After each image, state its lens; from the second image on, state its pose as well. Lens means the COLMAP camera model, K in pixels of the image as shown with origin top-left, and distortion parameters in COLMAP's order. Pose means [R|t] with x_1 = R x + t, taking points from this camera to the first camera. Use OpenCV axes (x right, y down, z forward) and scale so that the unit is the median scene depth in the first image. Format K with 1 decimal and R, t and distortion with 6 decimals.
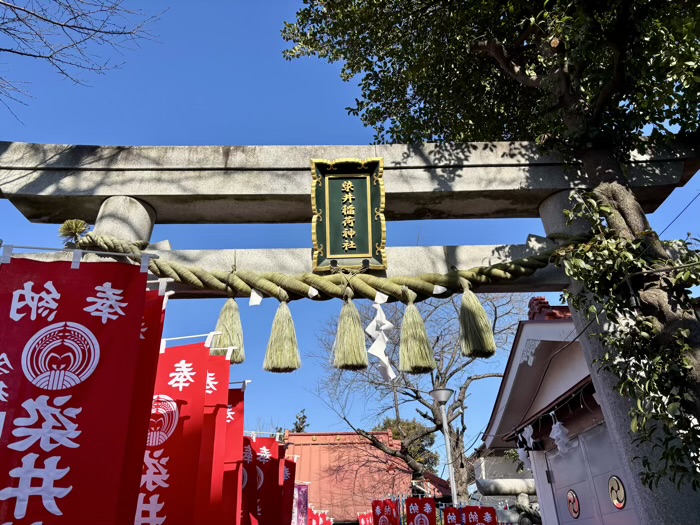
lens RADIAL K [[525.8, 0, 354.8], [0, 525.8, 246.6], [0, 0, 1]] dist [0.017604, -0.000769]
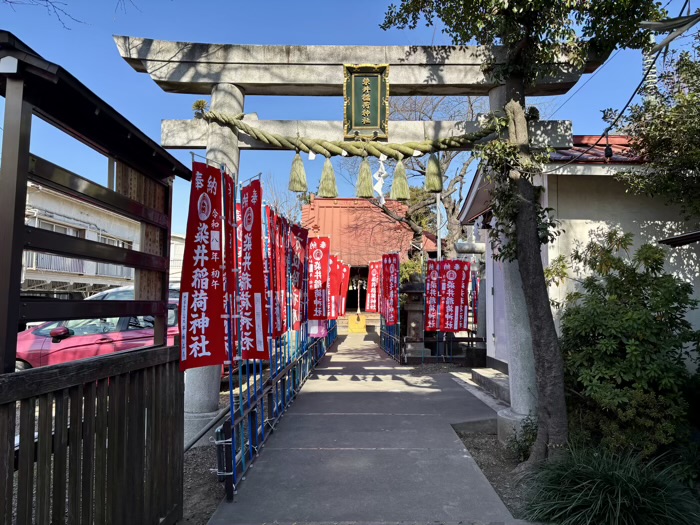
lens RADIAL K [[534.0, 0, 354.5], [0, 534.0, 260.8], [0, 0, 1]] dist [0.029295, -0.003787]
pose [[0.998964, 0.036282, -0.027474, 0.015061], [-0.019720, 0.889154, 0.457183, -0.373750], [0.041016, -0.456167, 0.888948, -0.685189]]
